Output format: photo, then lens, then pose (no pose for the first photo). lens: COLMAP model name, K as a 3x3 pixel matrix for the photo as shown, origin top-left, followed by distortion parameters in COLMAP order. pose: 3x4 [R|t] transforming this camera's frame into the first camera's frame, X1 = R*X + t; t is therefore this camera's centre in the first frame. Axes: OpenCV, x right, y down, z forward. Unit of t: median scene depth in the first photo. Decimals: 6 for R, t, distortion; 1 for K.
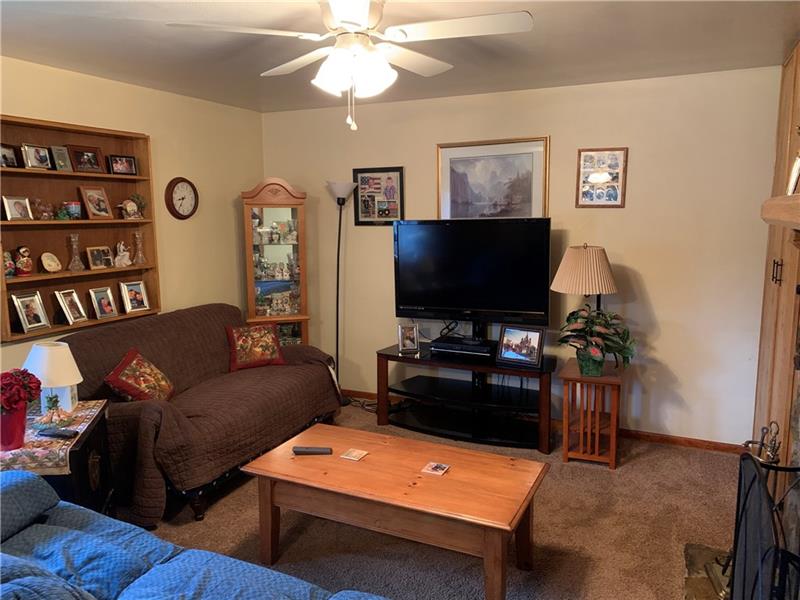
lens RADIAL K [[588.5, 0, 400.0], [0, 588.5, 300.0], [0, 0, 1]] dist [0.094685, -0.117153]
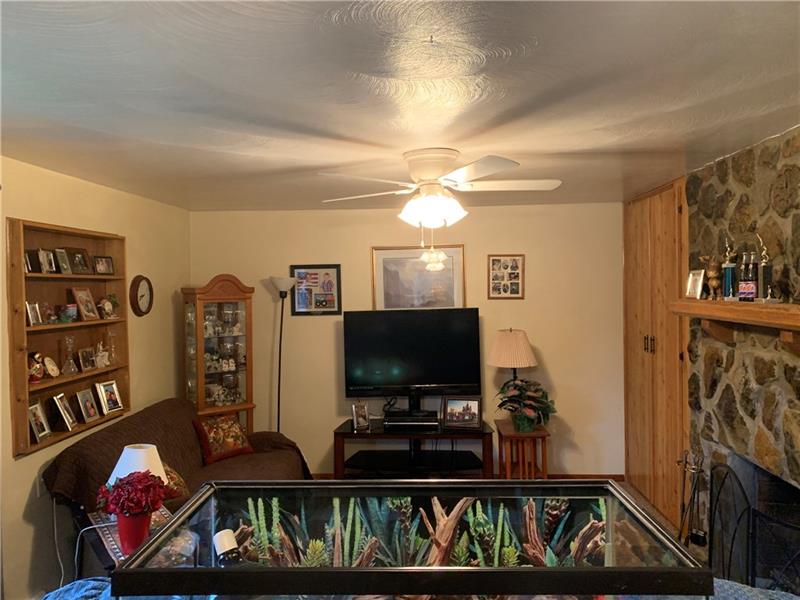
lens RADIAL K [[588.5, 0, 400.0], [0, 588.5, 300.0], [0, 0, 1]] dist [0.094685, -0.117153]
pose [[0.927002, -0.014524, 0.374775, -0.357827], [0.062940, 0.991103, -0.117272, -0.017936], [-0.369737, 0.132299, 0.919669, -0.094144]]
